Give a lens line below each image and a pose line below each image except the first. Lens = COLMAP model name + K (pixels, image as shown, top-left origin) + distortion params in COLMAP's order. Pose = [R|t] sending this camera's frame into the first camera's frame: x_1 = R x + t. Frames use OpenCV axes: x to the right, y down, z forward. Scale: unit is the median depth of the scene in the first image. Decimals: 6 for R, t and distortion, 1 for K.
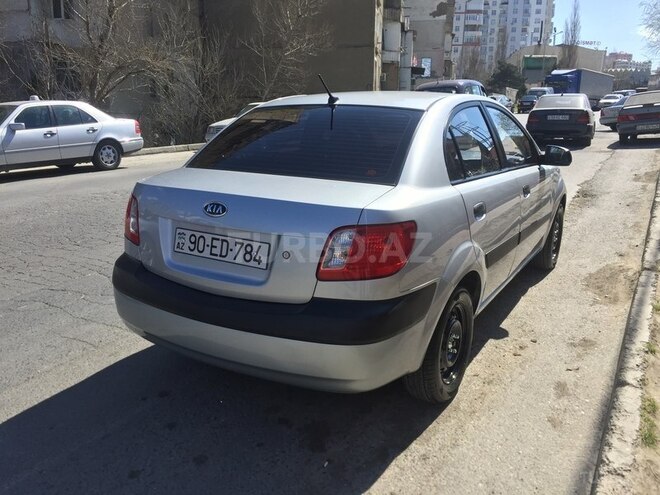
lens RADIAL K [[568.2, 0, 326.1], [0, 568.2, 245.7], [0, 0, 1]] dist [0.079547, -0.100537]
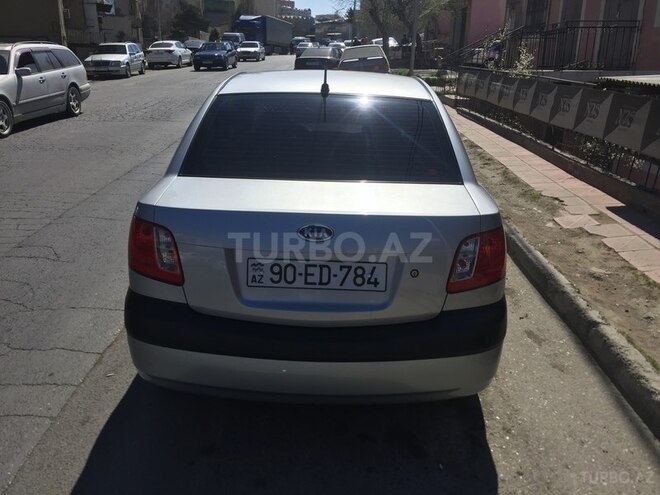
lens RADIAL K [[569.8, 0, 330.0], [0, 569.8, 247.5], [0, 0, 1]] dist [0.067266, -0.004427]
pose [[0.861381, -0.153822, 0.484108, -0.579399], [0.107133, 0.986623, 0.122870, -0.141465], [-0.496533, -0.053974, 0.866338, 0.225907]]
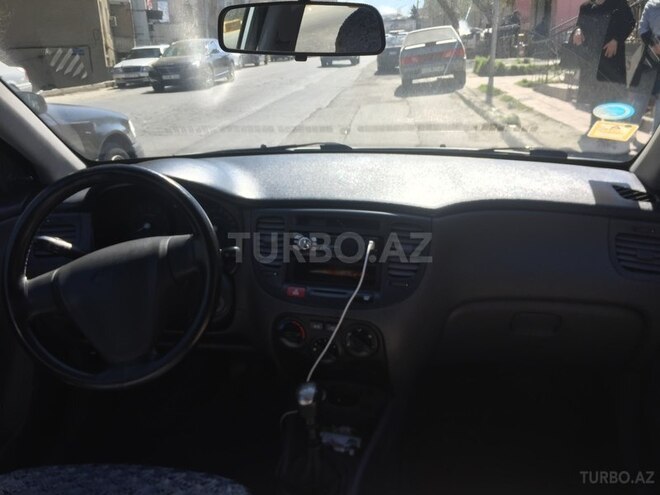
lens RADIAL K [[568.2, 0, 326.1], [0, 568.2, 245.7], [0, 0, 1]] dist [0.079547, -0.100537]
pose [[0.911921, -0.157477, 0.378948, 0.205454], [0.127578, 0.986473, 0.102932, -0.300094], [-0.390032, -0.045521, 0.919676, 1.442004]]
